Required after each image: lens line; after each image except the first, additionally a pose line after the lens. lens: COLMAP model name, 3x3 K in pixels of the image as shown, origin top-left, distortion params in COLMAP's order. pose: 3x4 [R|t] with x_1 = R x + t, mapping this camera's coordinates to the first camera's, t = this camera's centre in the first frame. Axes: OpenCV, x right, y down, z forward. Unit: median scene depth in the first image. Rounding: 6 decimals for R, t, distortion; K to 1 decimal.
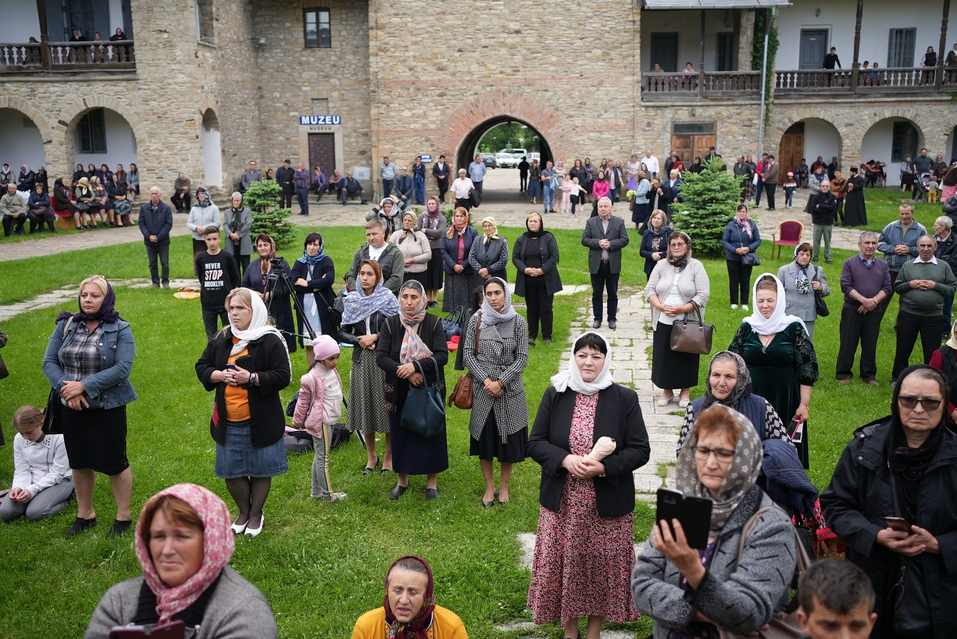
lens RADIAL K [[965.7, 0, 478.5], [0, 965.7, 319.5], [0, 0, 1]] dist [-0.038096, 0.159612]
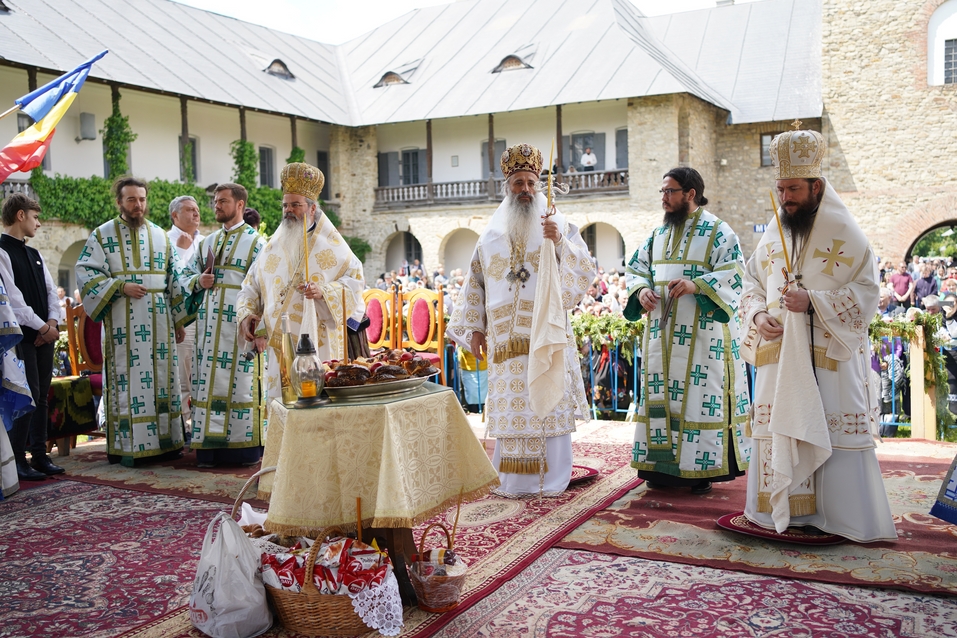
lens RADIAL K [[965.7, 0, 478.5], [0, 965.7, 319.0], [0, 0, 1]] dist [-0.038096, 0.159612]
pose [[0.923937, 0.009539, -0.382425, -0.050491], [-0.053723, 0.993017, -0.105027, 0.037867], [0.378753, 0.117583, 0.917998, -0.163382]]
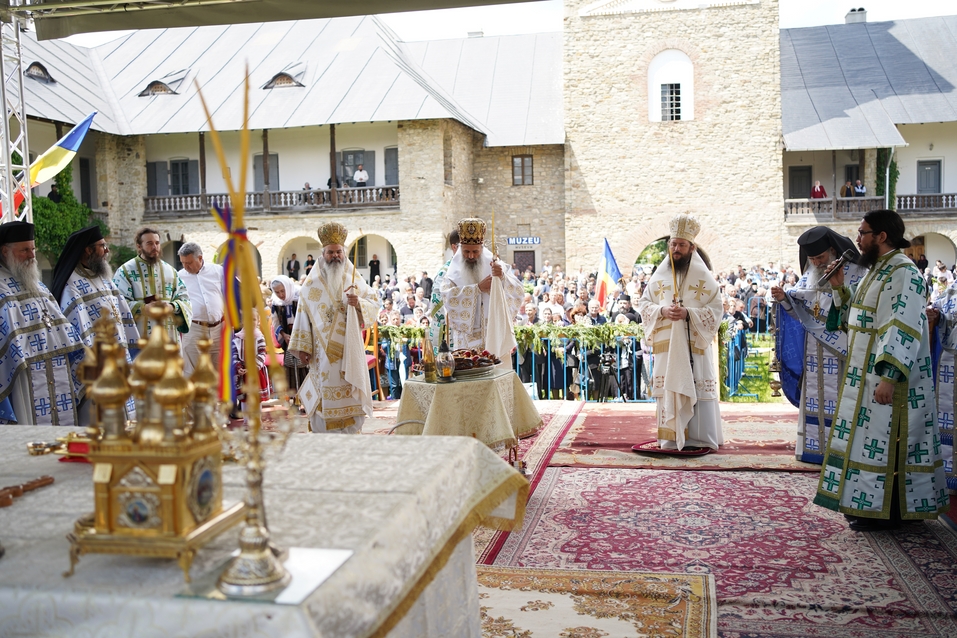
lens RADIAL K [[965.7, 0, 478.5], [0, 965.7, 319.0], [0, 0, 1]] dist [-0.038096, 0.159612]
pose [[0.993370, -0.005513, -0.114829, -0.079961], [-0.008171, 0.992937, -0.118362, 0.046800], [0.114670, 0.118515, 0.986309, -0.251547]]
